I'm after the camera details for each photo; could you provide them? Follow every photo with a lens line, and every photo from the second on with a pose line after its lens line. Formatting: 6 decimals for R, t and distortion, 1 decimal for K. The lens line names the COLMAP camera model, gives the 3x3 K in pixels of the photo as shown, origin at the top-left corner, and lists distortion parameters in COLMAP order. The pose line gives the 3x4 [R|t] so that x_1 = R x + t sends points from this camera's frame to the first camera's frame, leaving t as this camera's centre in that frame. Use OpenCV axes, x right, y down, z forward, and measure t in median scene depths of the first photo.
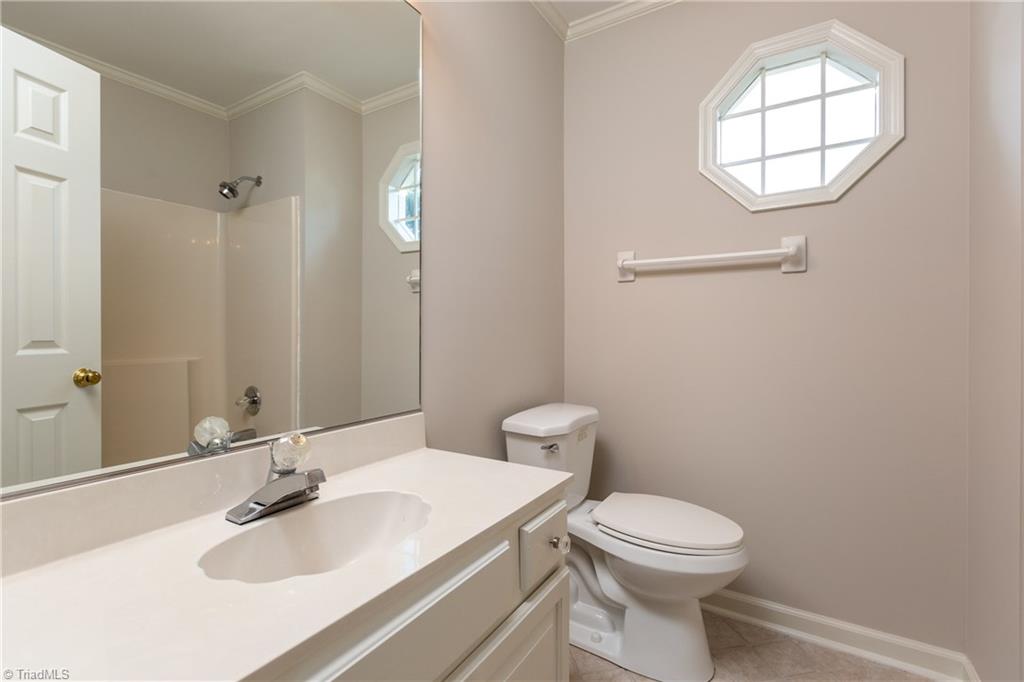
lens RADIAL K [[461.1, 0, 509.7], [0, 461.1, 330.3], [0, 0, 1]] dist [0.001386, -0.000097]
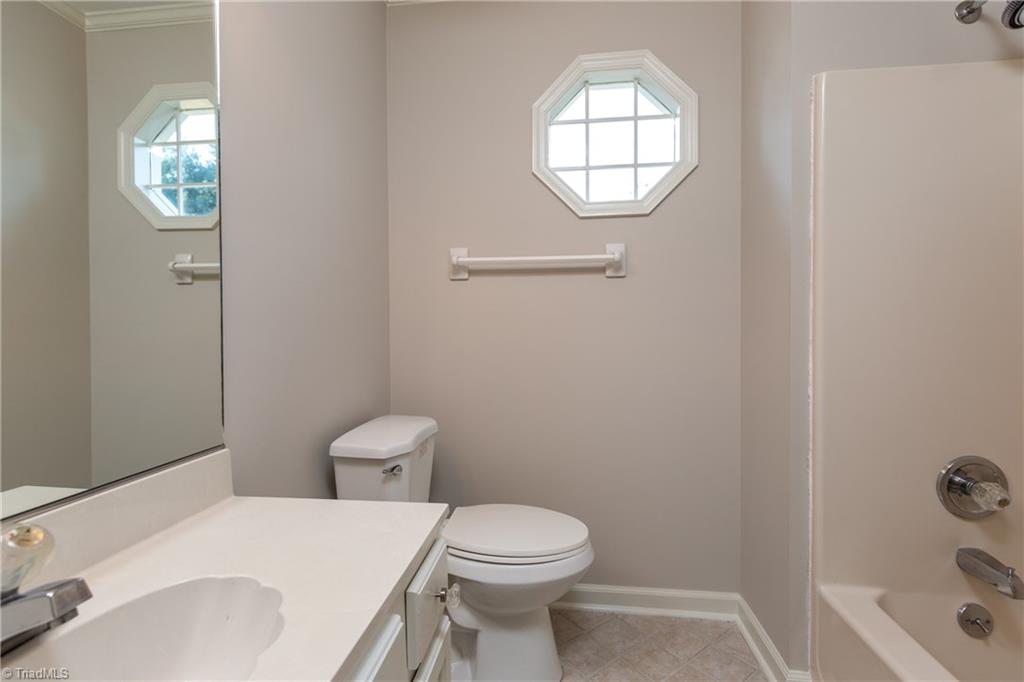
lens RADIAL K [[471.7, 0, 511.6], [0, 471.7, 334.7], [0, 0, 1]] dist [-0.000947, -0.000821]
pose [[0.903133, -0.011183, 0.429215, -0.078378], [0.006824, 0.999908, 0.011693, -0.005905], [-0.429307, -0.007631, 0.903126, 0.106041]]
